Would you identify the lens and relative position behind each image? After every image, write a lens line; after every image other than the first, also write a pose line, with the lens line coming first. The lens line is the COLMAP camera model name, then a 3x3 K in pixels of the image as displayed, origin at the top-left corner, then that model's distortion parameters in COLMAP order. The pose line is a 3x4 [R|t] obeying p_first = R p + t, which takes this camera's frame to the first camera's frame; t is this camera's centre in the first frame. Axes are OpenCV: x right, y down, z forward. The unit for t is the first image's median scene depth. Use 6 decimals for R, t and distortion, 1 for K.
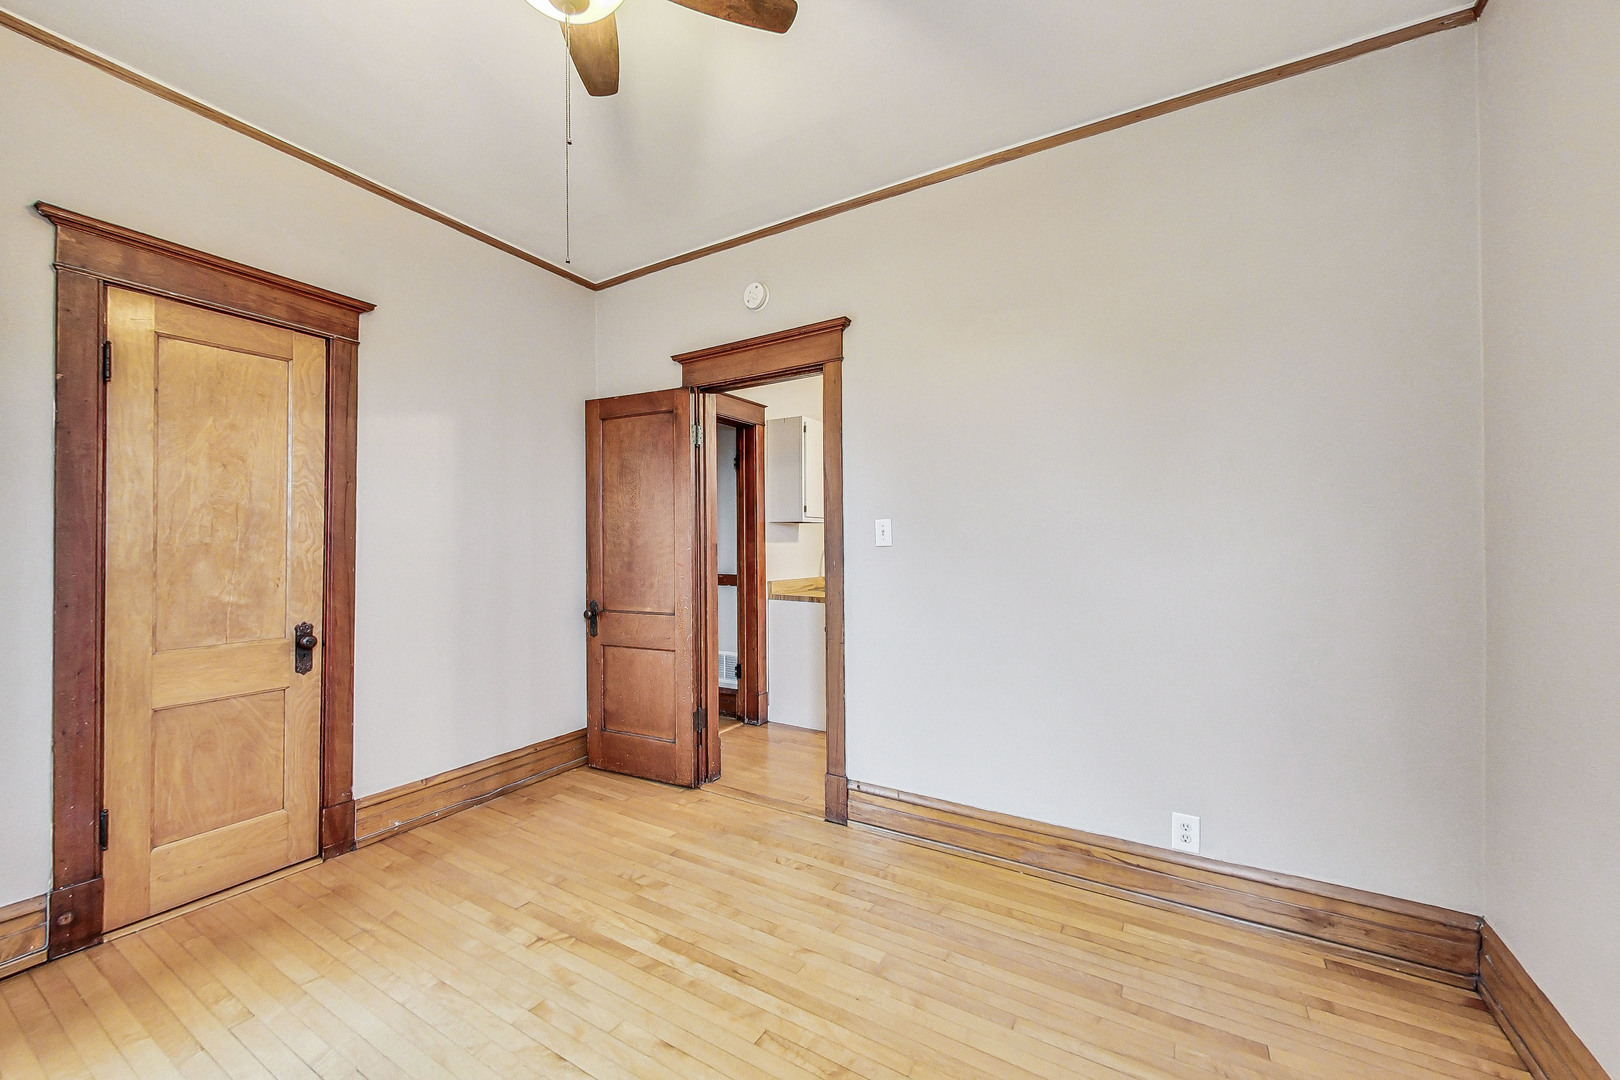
lens RADIAL K [[621.0, 0, 805.3], [0, 621.0, 535.4], [0, 0, 1]] dist [-0.002738, -0.000687]
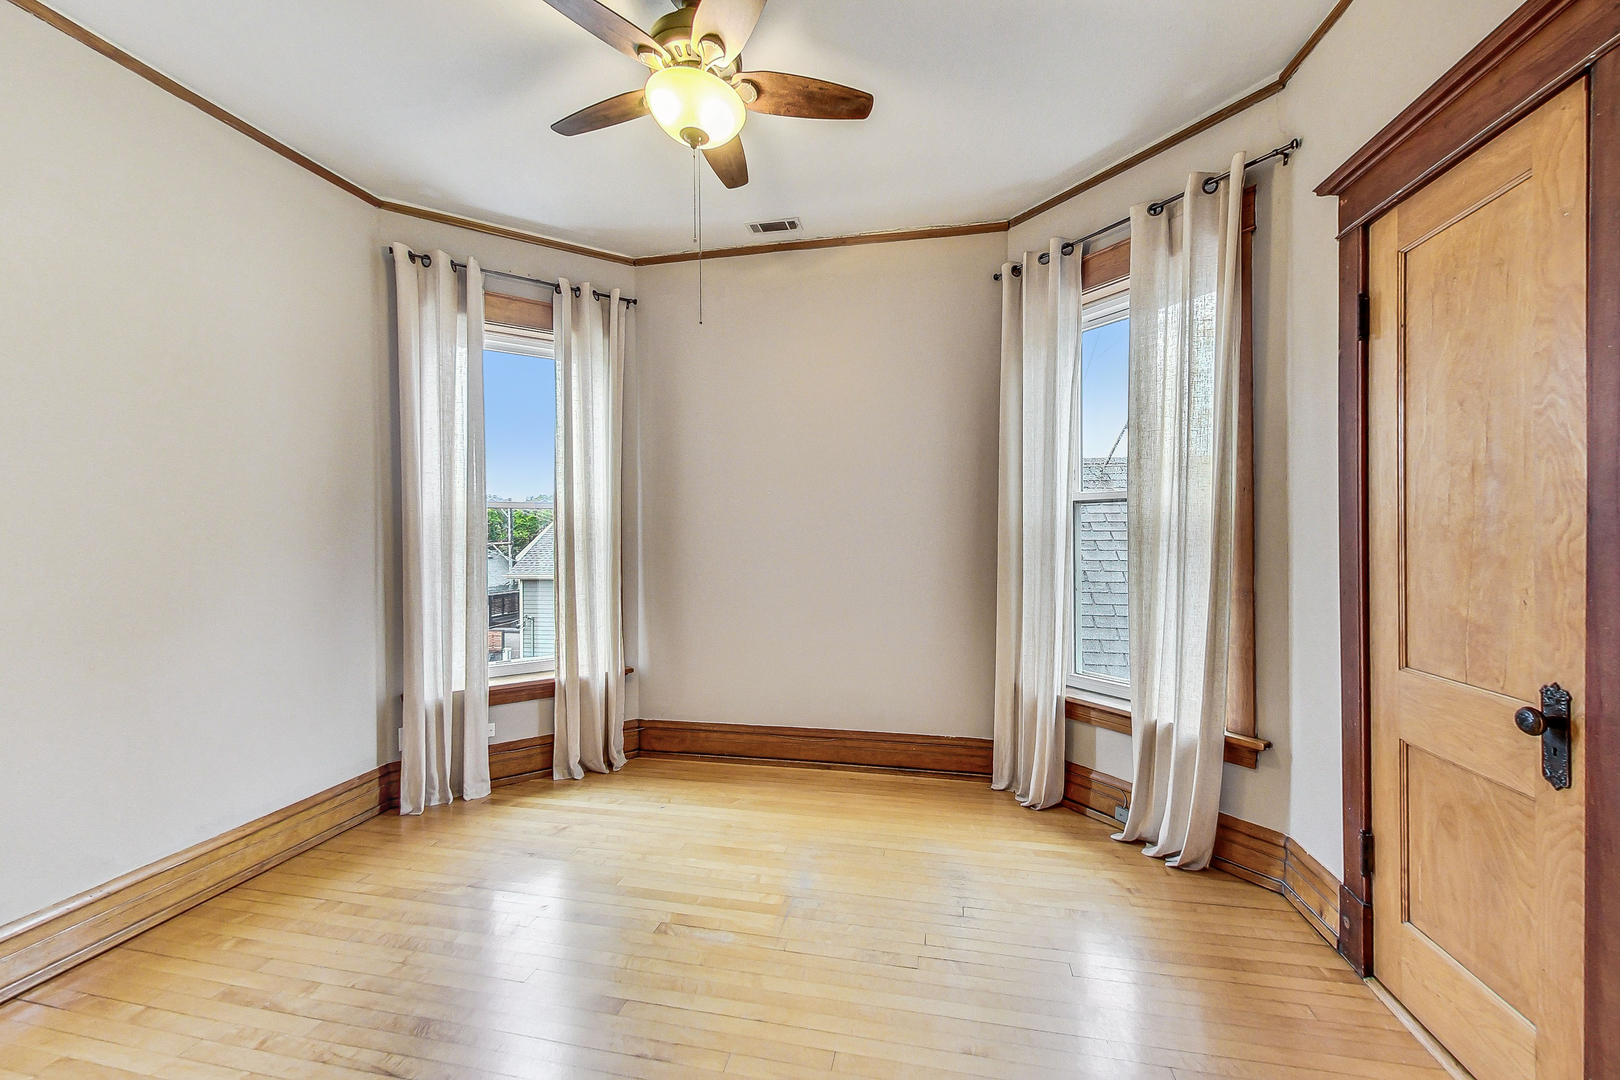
lens RADIAL K [[621.0, 0, 803.4], [0, 621.0, 546.9], [0, 0, 1]] dist [-0.002738, -0.000687]
pose [[-0.944650, 0.015674, -0.327704, -0.083543], [0.013384, 0.999868, 0.009240, 0.018551], [0.327806, 0.004343, -0.944735, 1.287031]]
